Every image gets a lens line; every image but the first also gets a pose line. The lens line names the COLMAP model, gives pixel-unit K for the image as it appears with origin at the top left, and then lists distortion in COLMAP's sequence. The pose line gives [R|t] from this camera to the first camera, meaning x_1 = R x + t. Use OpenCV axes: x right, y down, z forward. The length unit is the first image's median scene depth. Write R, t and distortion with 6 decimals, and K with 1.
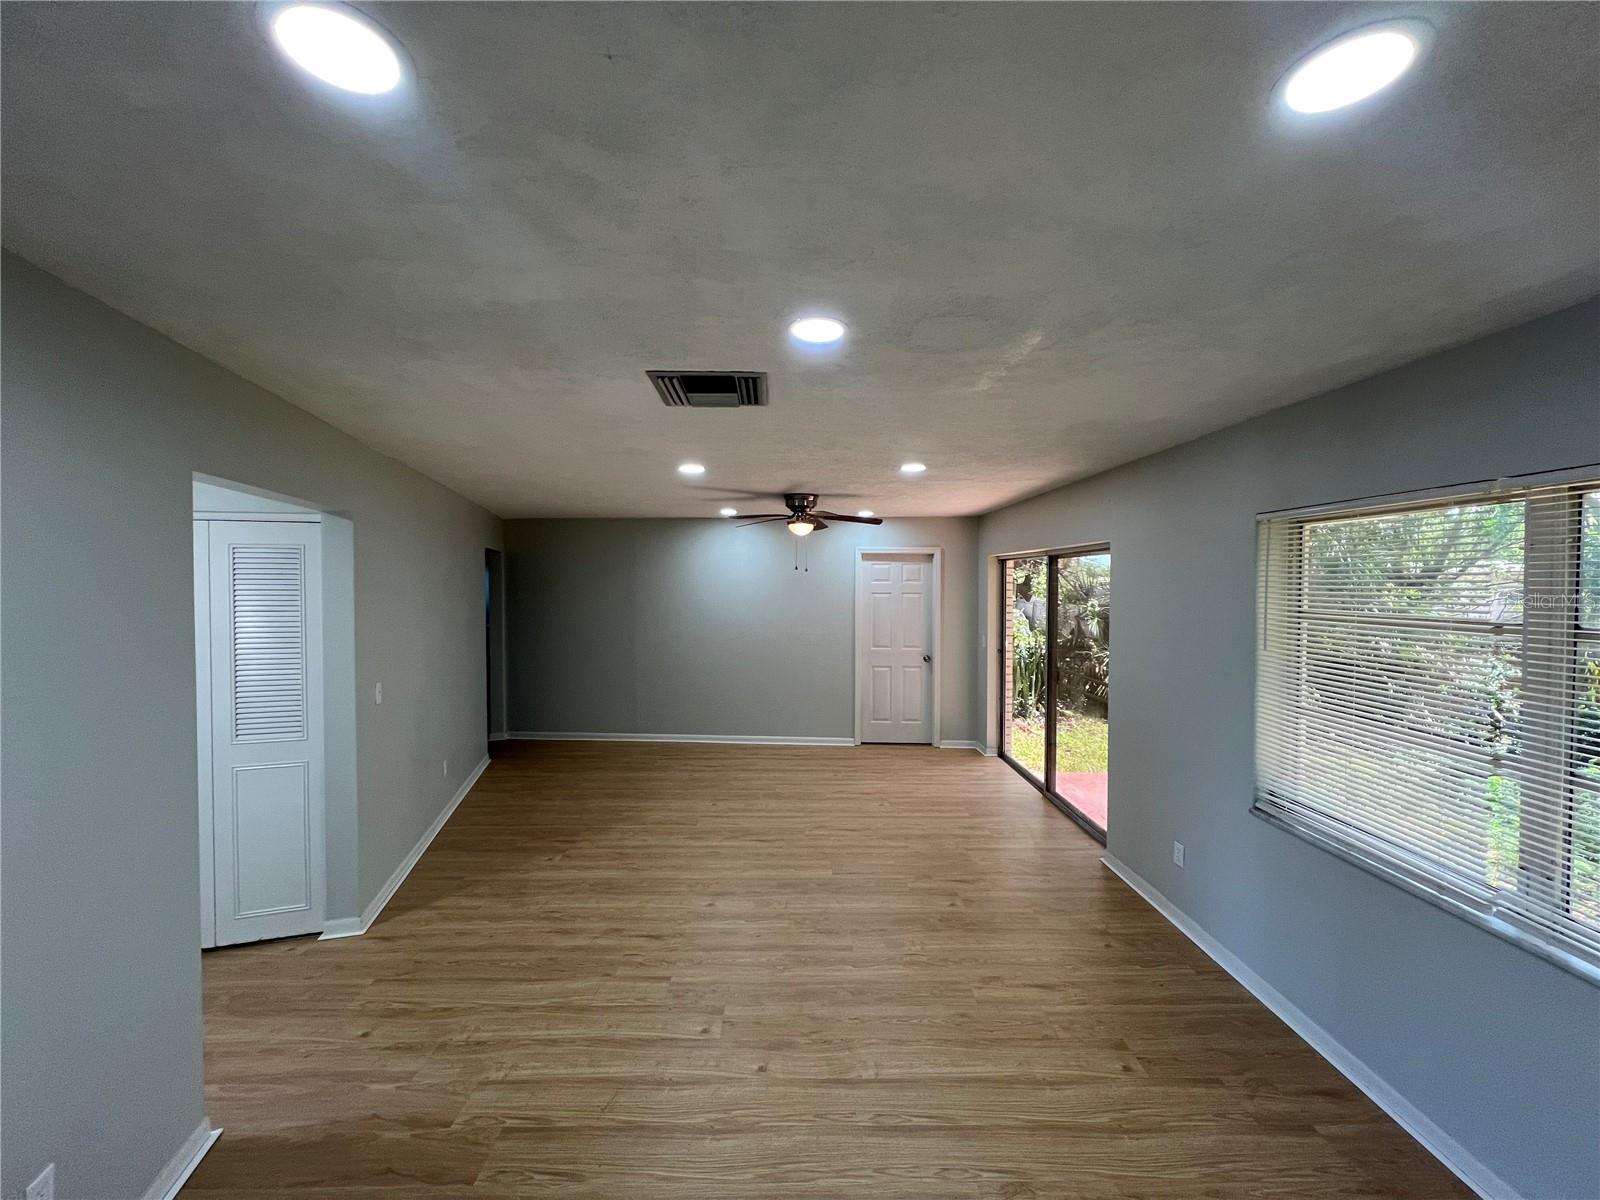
lens RADIAL K [[639.1, 0, 797.0], [0, 639.1, 595.4], [0, 0, 1]] dist [-0.000110, 0.000105]
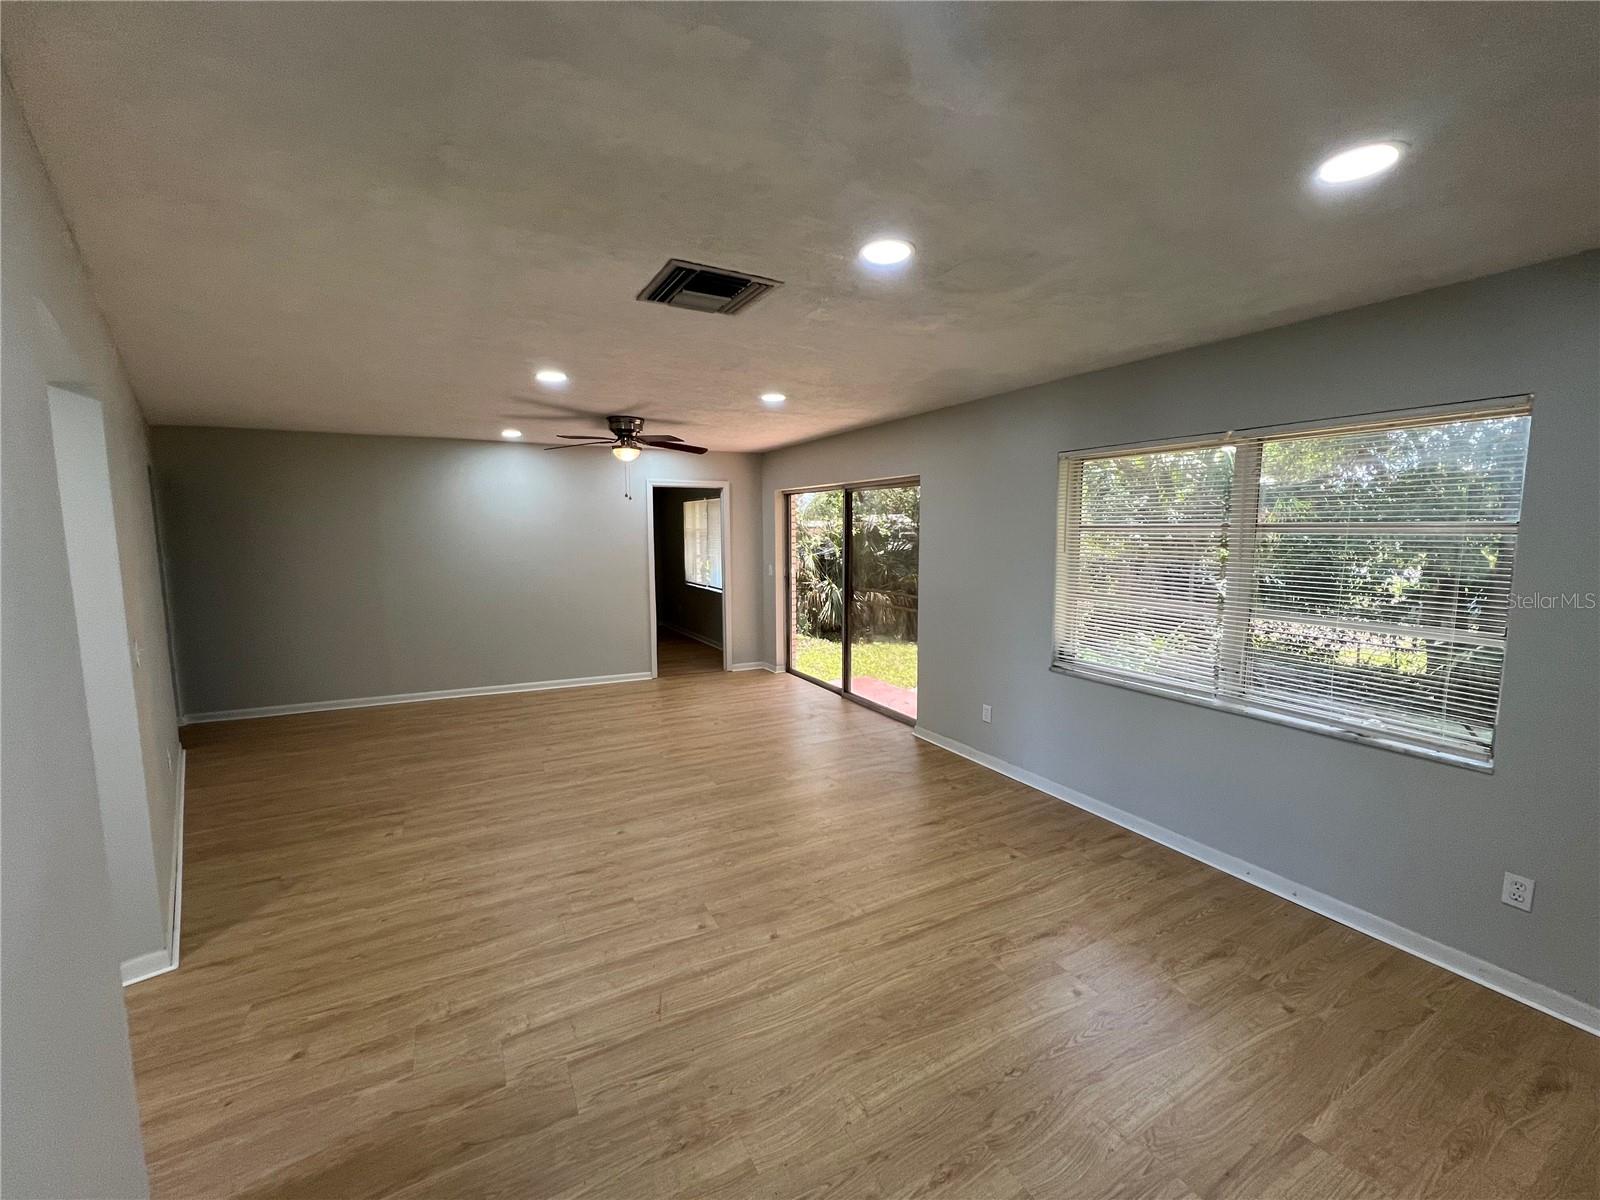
lens RADIAL K [[639.1, 0, 797.0], [0, 639.1, 595.4], [0, 0, 1]] dist [-0.000110, 0.000105]
pose [[0.884661, -0.054137, 0.463081, -0.330519], [0.014640, 0.995972, 0.088466, 0.037342], [-0.466005, -0.071482, 0.881890, 0.032464]]
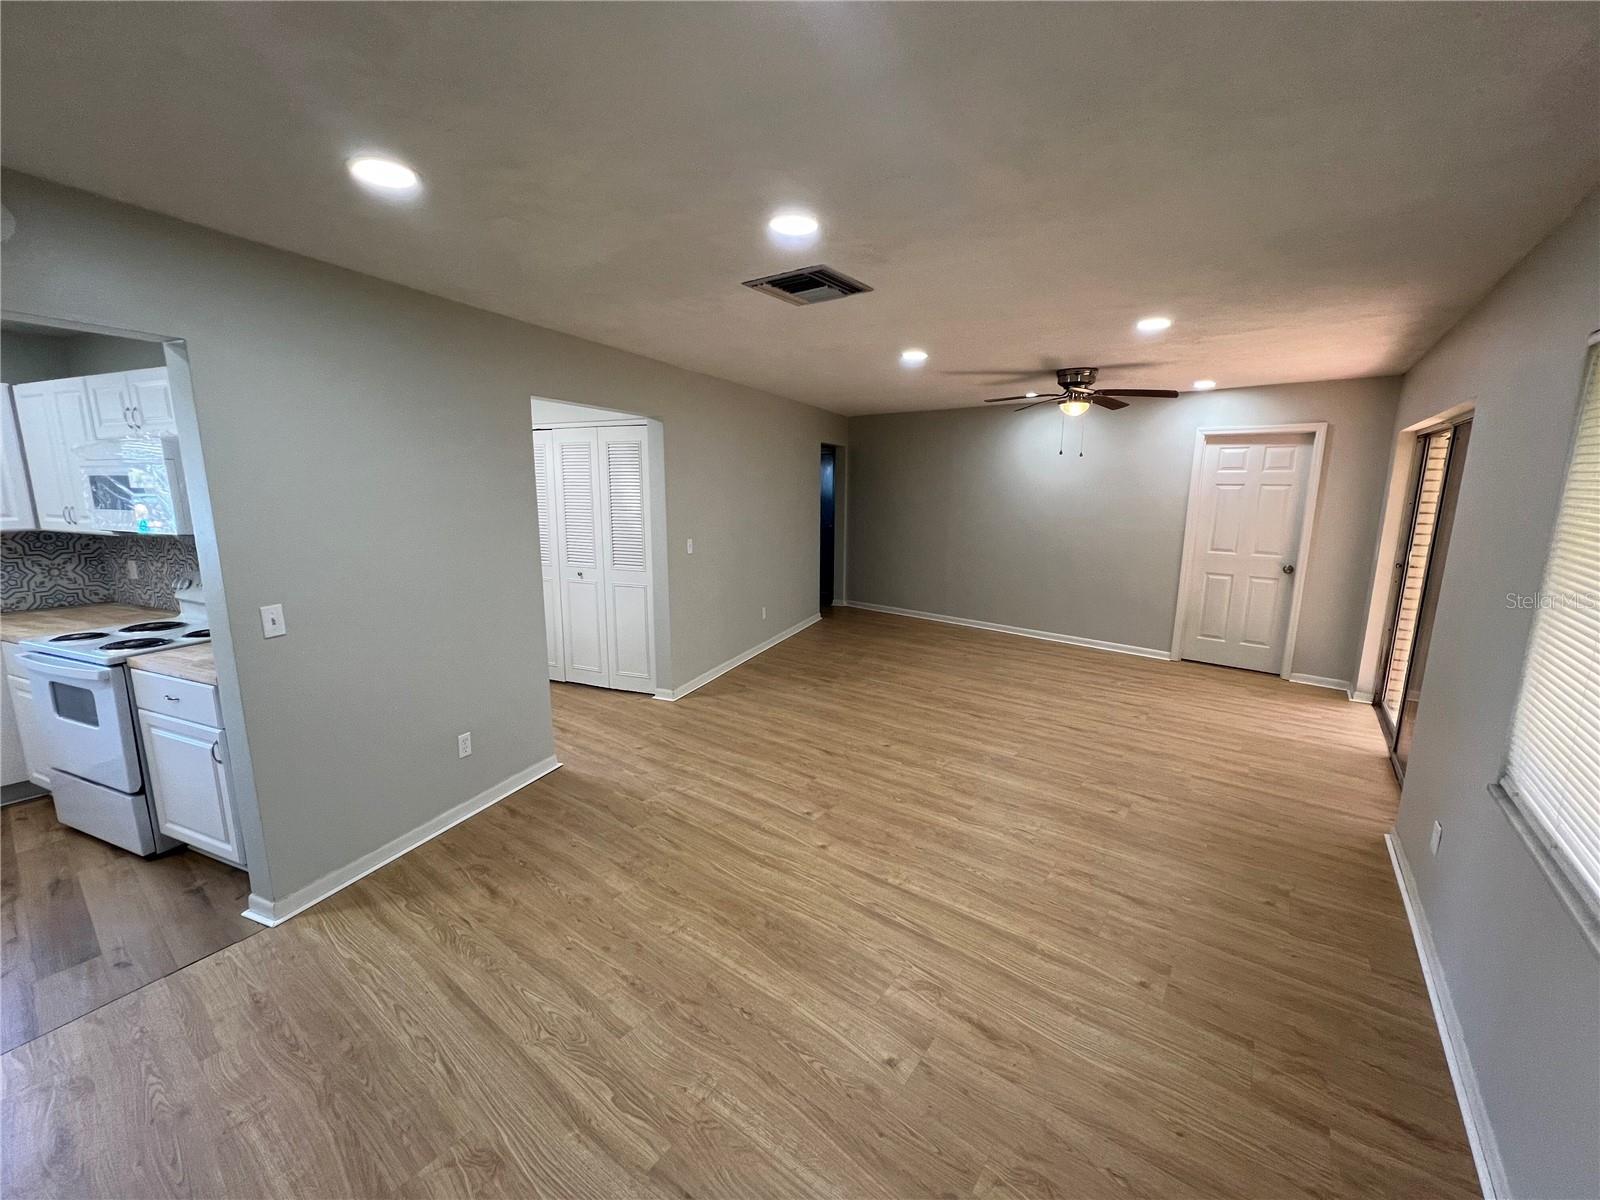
lens RADIAL K [[639.1, 0, 797.0], [0, 639.1, 595.4], [0, 0, 1]] dist [-0.000110, 0.000105]
pose [[0.788244, 0.112227, -0.605042, 0.411223], [-0.016445, 0.986720, 0.161598, 0.026472], [0.615143, -0.117429, 0.779622, 0.020406]]
